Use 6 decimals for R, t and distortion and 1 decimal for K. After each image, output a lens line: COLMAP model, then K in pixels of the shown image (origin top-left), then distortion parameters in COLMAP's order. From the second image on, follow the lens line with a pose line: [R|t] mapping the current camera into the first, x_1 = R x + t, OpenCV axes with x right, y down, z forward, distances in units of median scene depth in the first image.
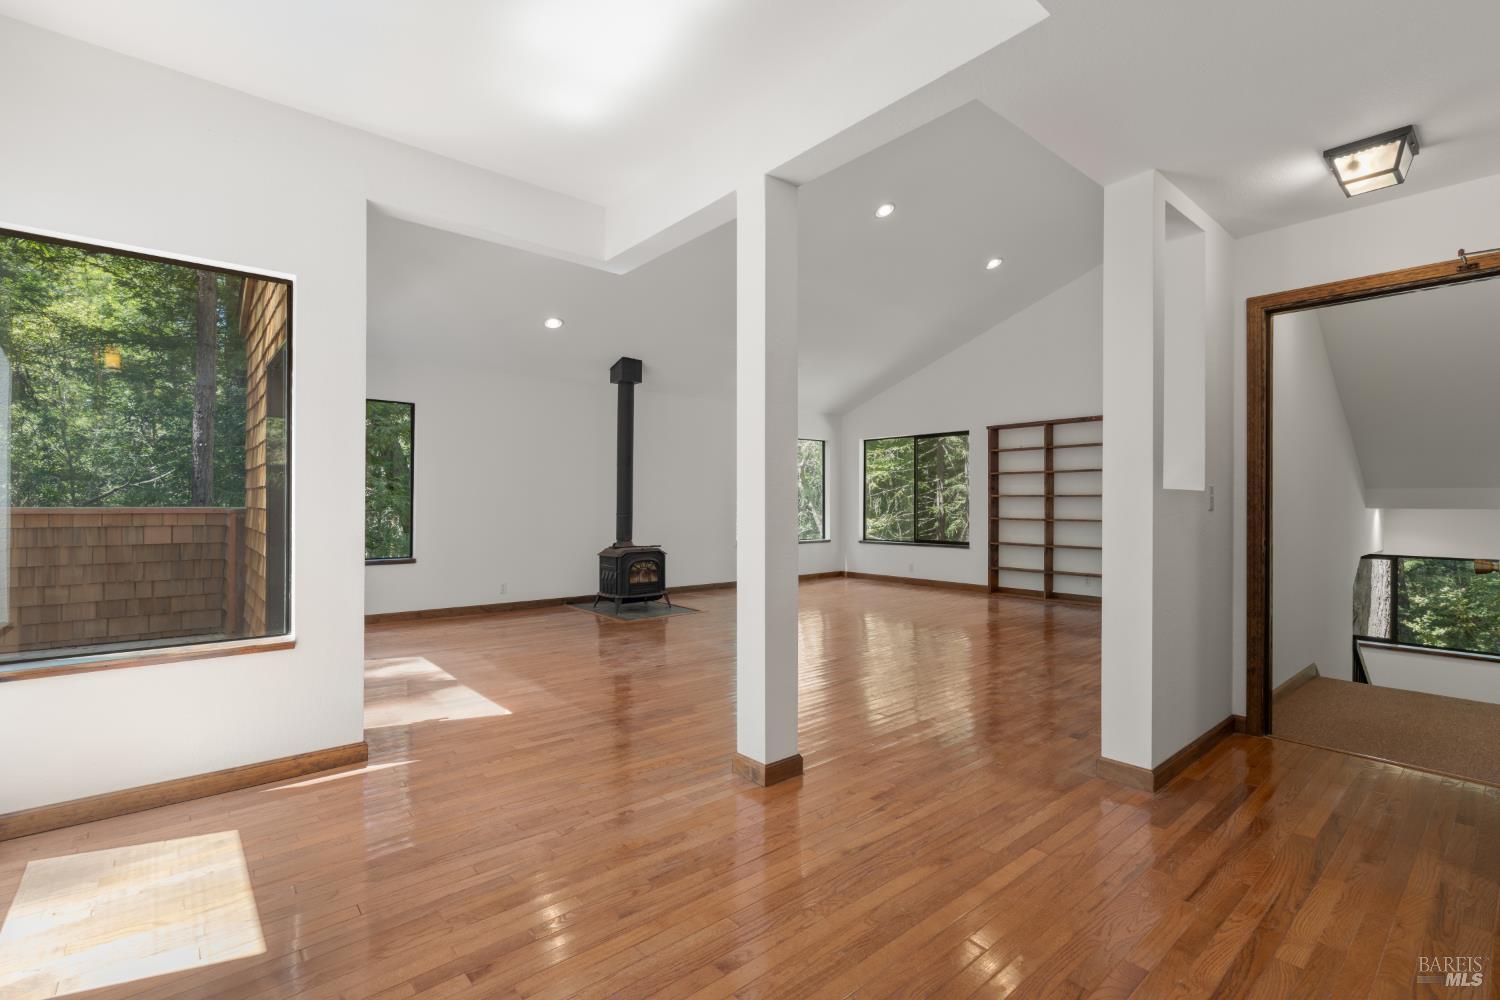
lens RADIAL K [[674.9, 0, 745.0], [0, 674.9, 500.1], [0, 0, 1]] dist [-0.003416, 0.001029]
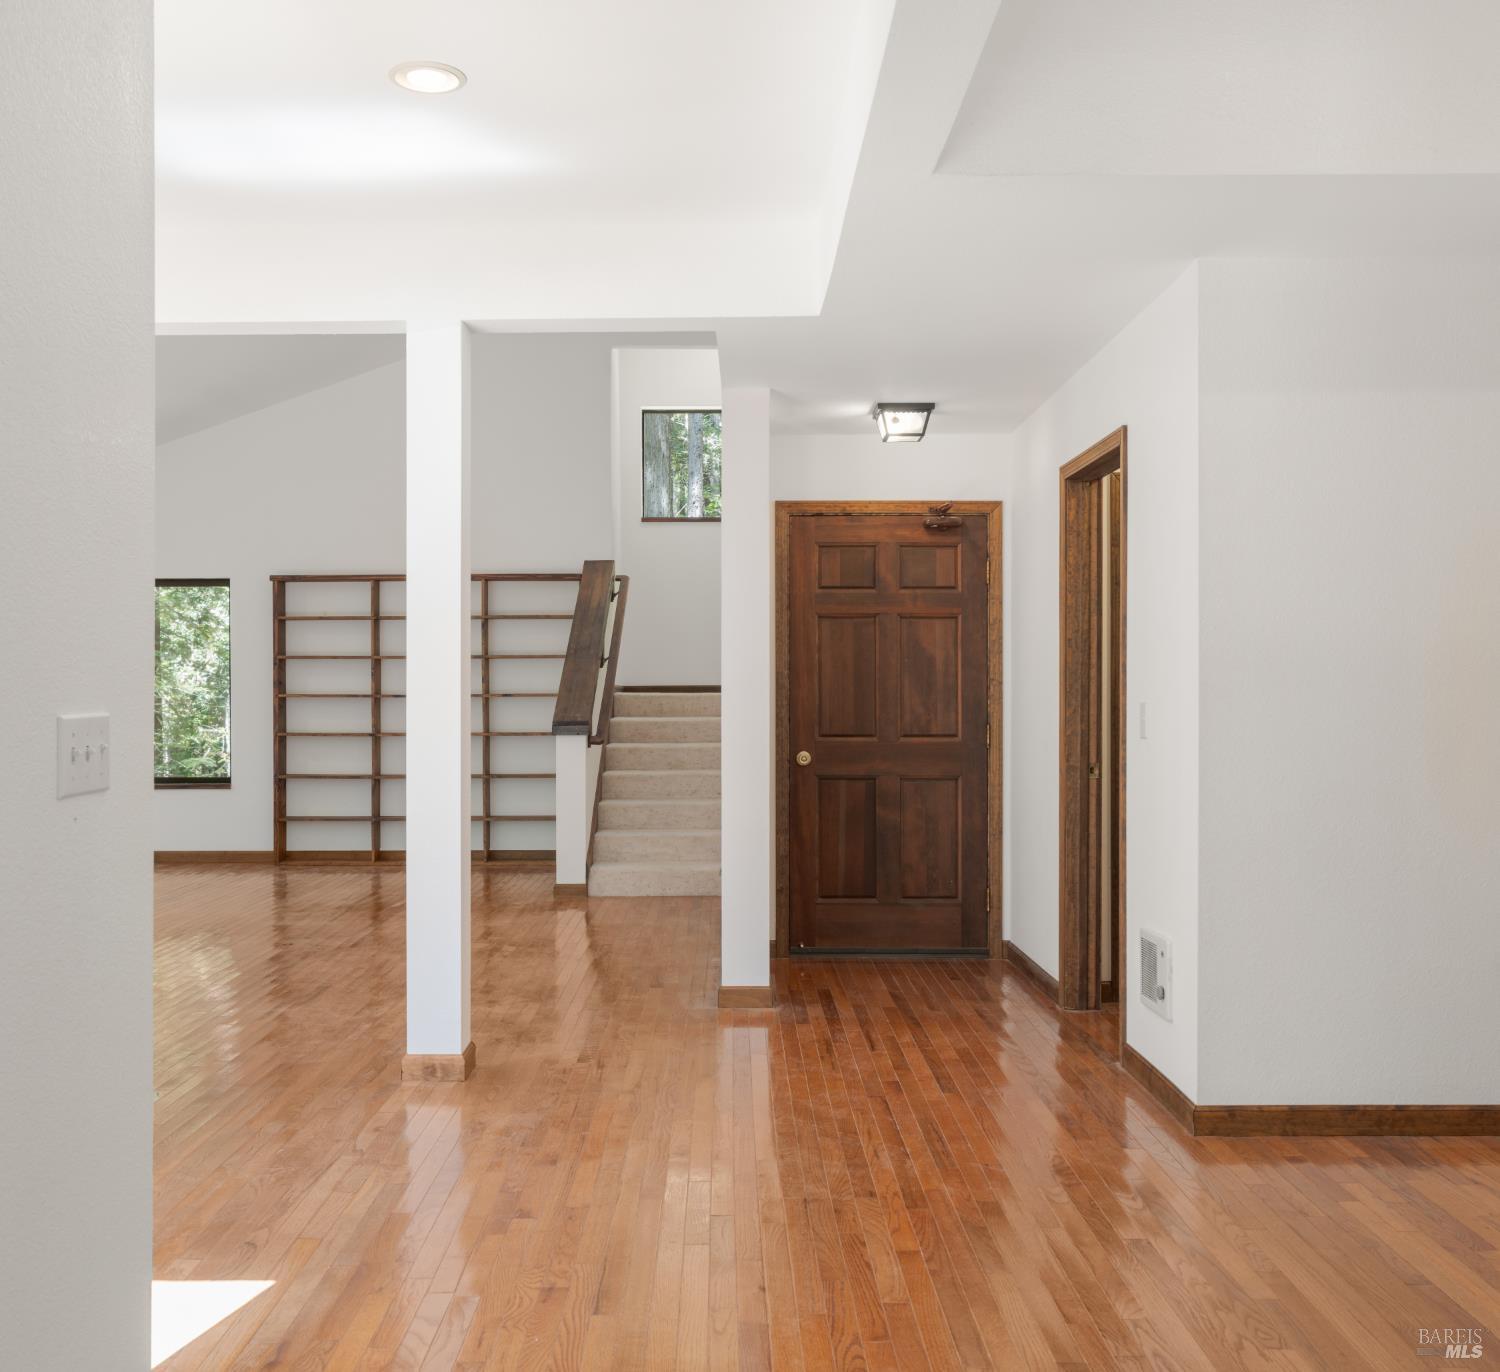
lens RADIAL K [[1491.0, 0, 697.2], [0, 1491.0, 688.1], [0, 0, 1]] dist [0.015655, 0.004167]
pose [[0.664372, -0.002861, 0.747397, -0.379603], [0.000840, 0.999995, 0.003081, -0.017070], [-0.747402, -0.001419, 0.664371, -0.134096]]
